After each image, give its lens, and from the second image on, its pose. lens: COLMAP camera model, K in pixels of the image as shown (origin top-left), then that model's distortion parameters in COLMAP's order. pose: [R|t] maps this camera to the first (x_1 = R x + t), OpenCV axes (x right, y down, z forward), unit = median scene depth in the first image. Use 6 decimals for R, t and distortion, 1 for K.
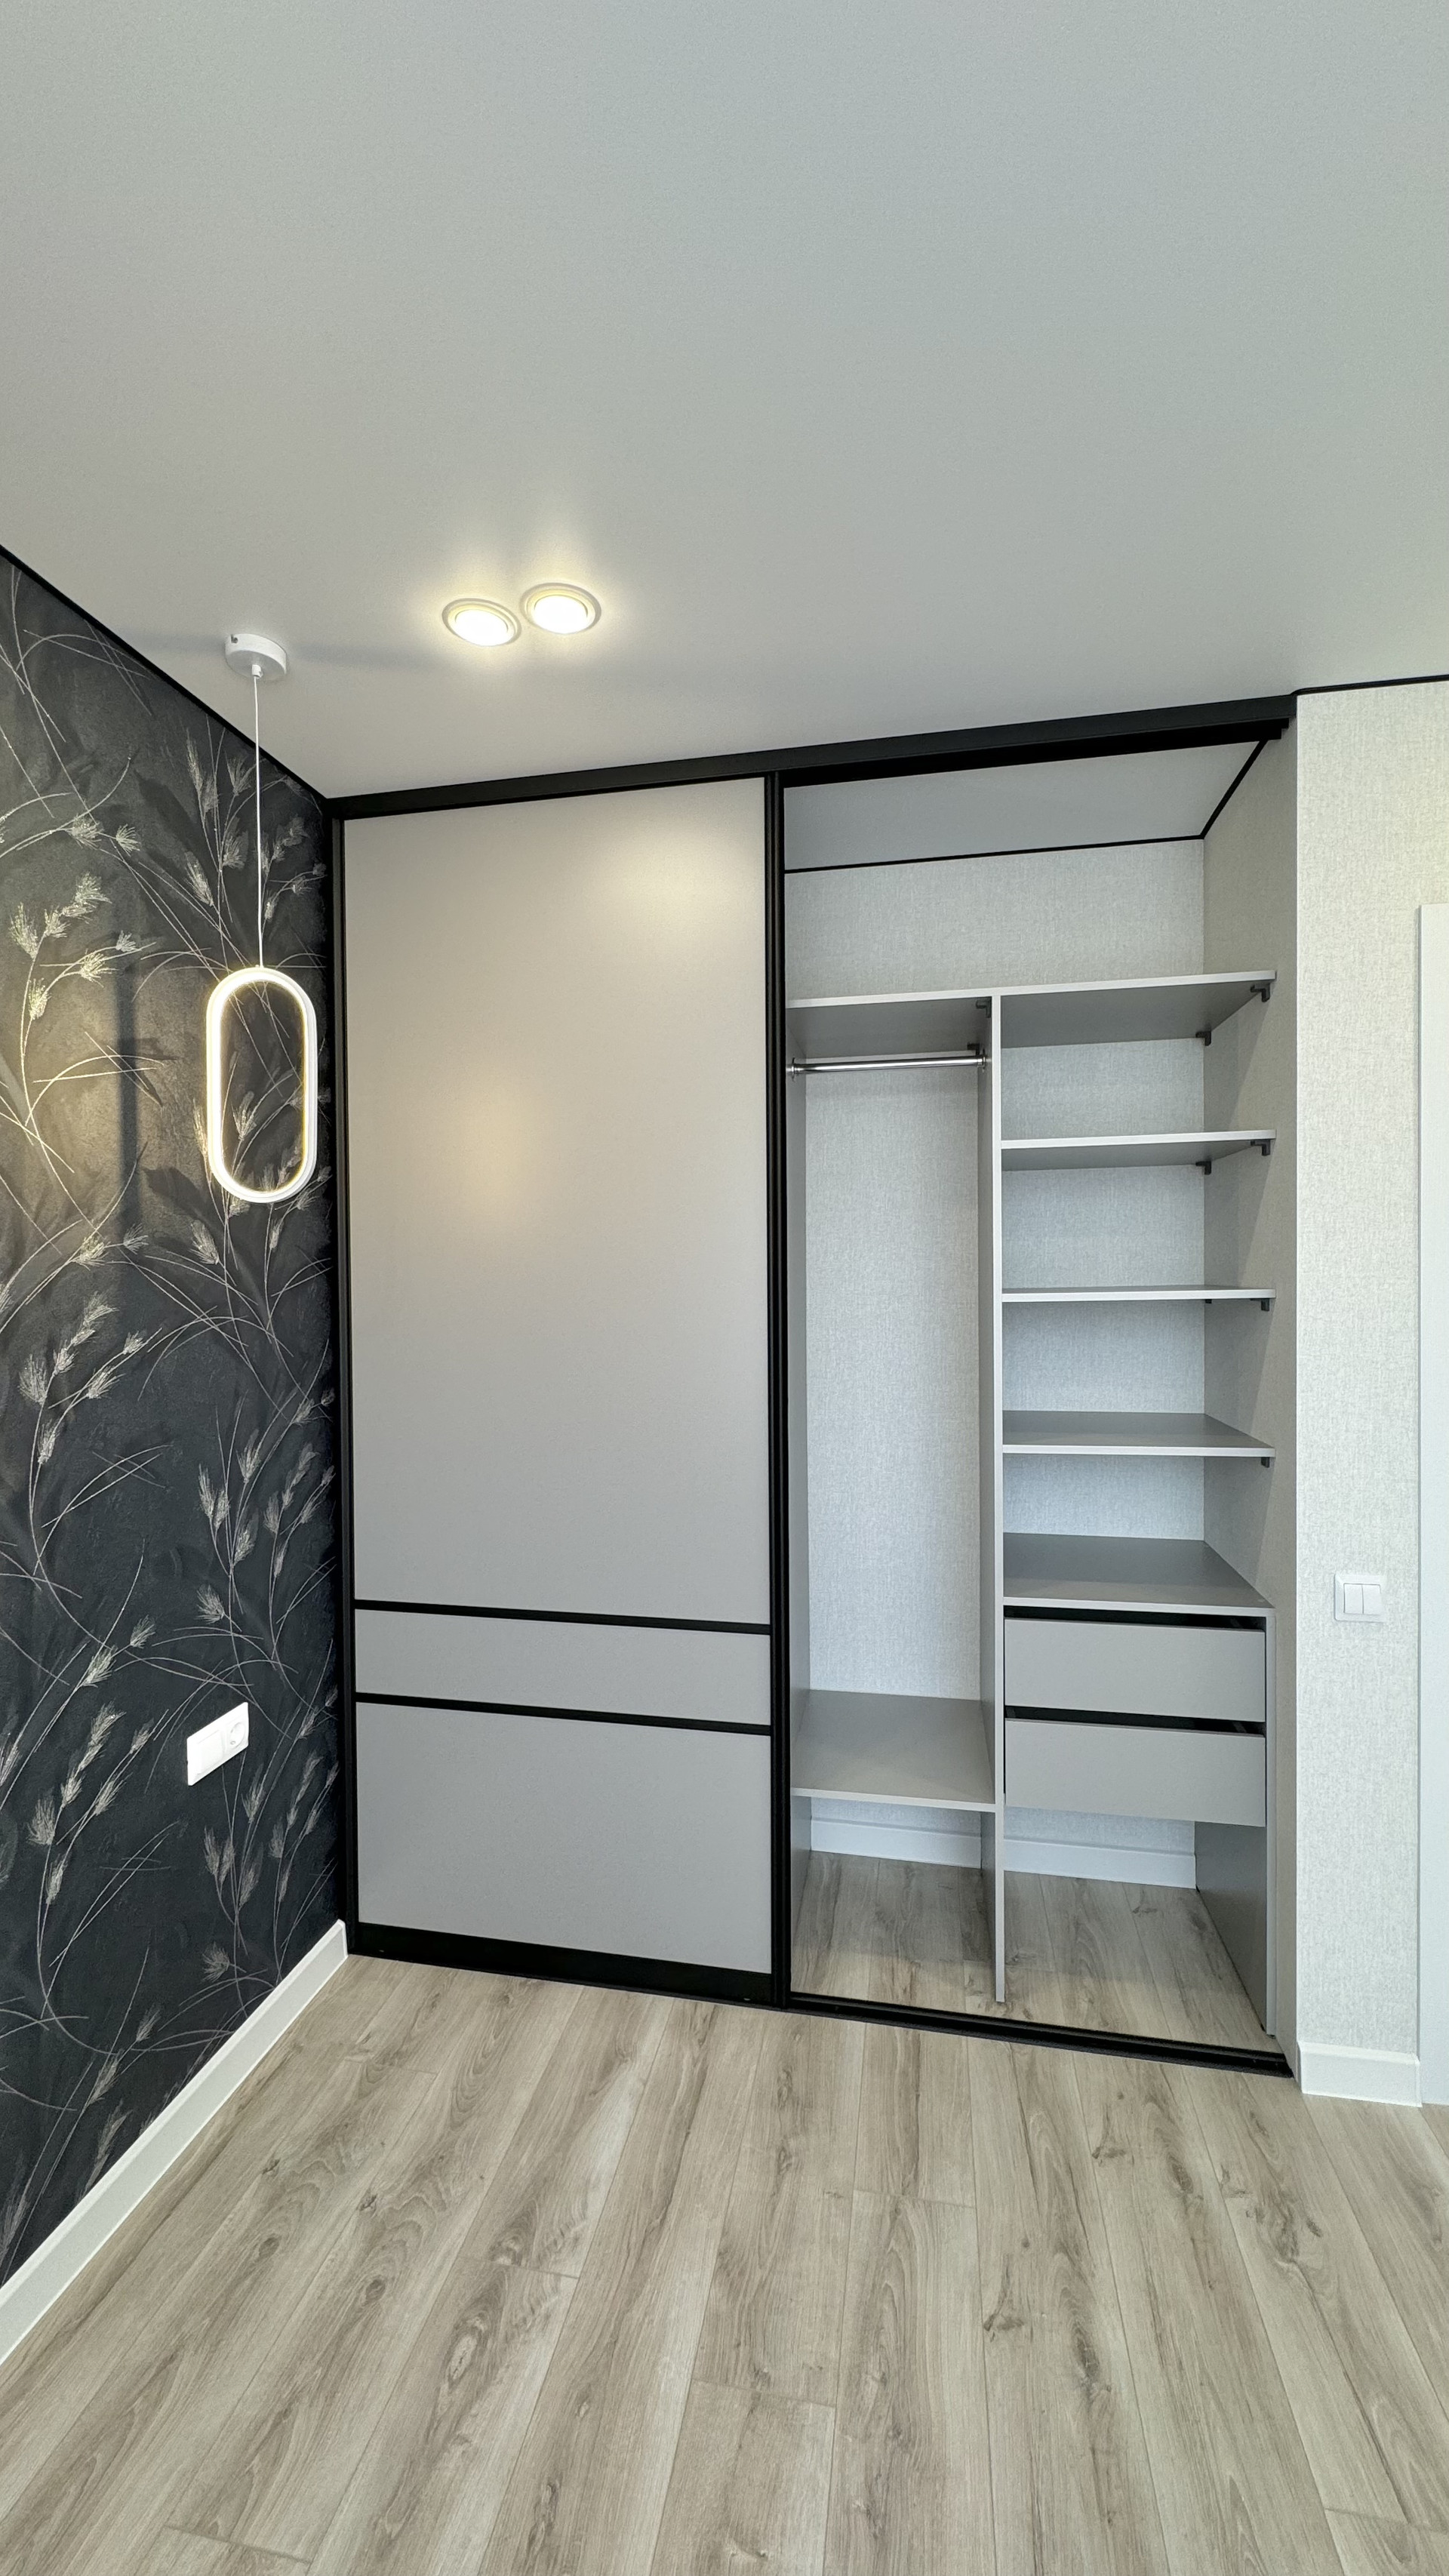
lens RADIAL K [[1025.7, 0, 723.7], [0, 1025.7, 1286.0], [0, 0, 1]] dist [-0.000696, 0.000340]
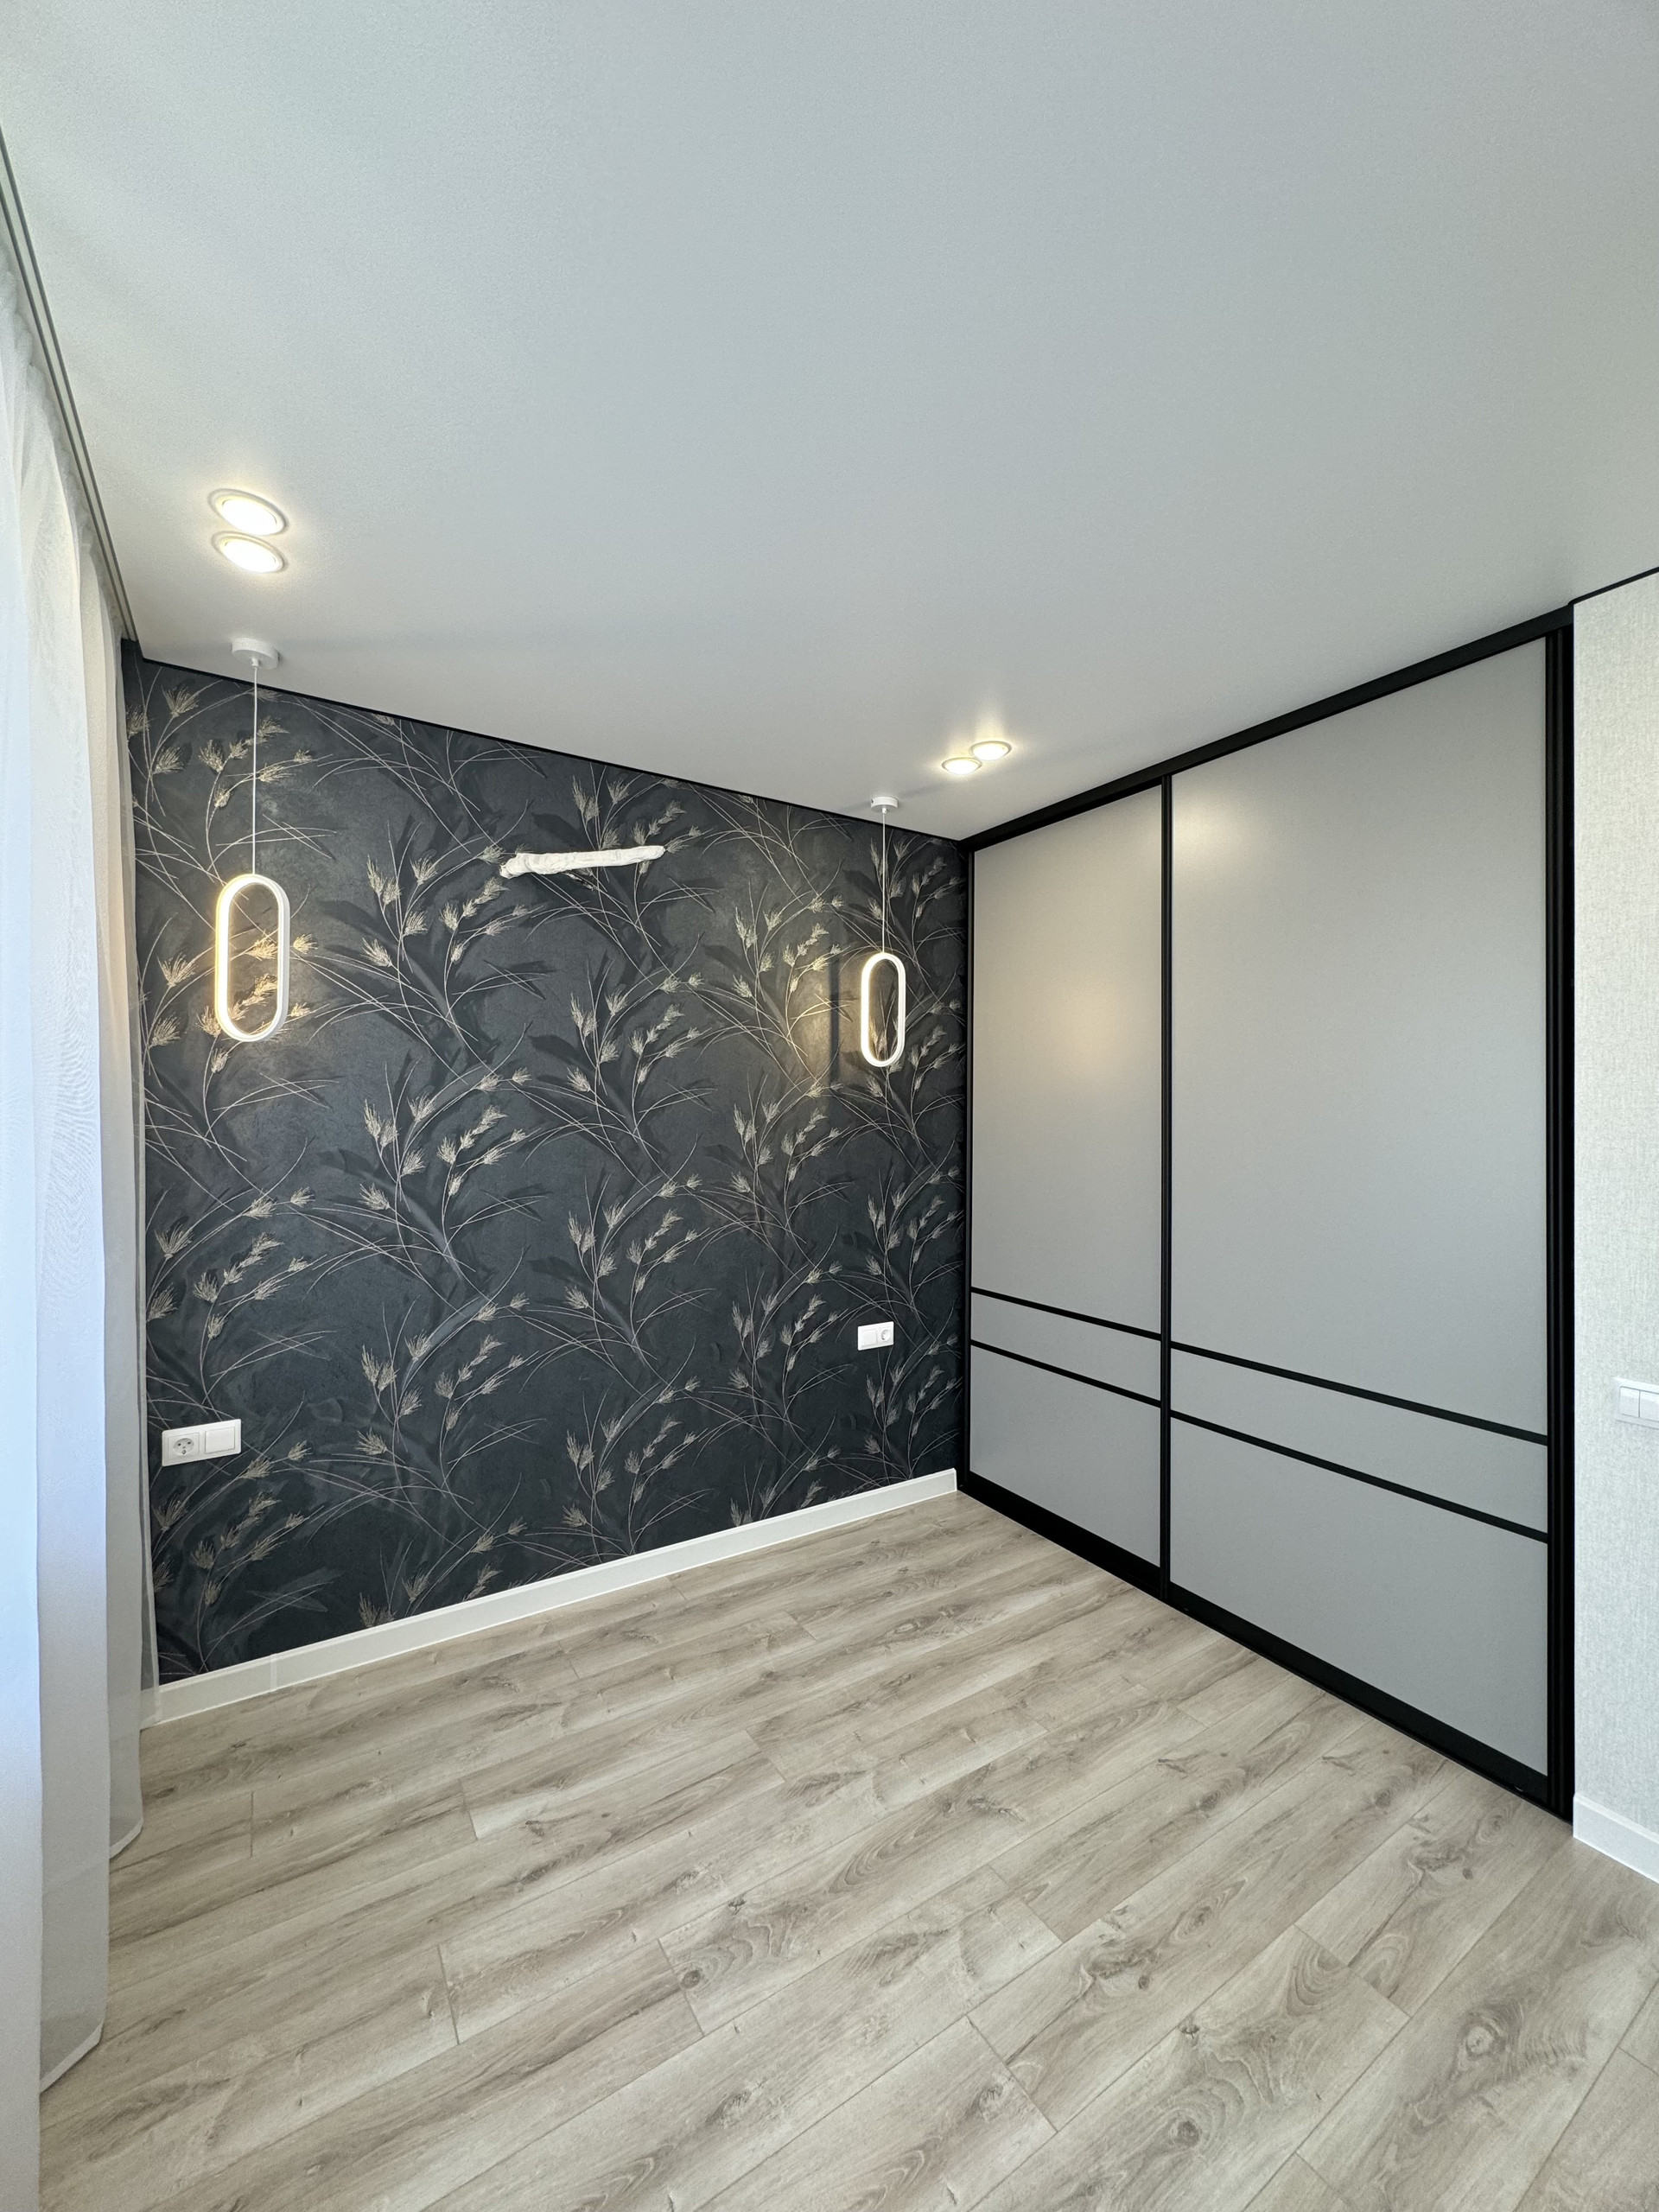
lens RADIAL K [[895.7, 0, 855.6], [0, 895.7, 1106.5], [0, 0, 1]] dist [-0.010582, 0.000359]
pose [[0.710559, 0.016139, -0.703453, 0.781211], [-0.028525, 0.999576, -0.005881, 0.009764], [0.703060, 0.024245, 0.710717, -0.313191]]
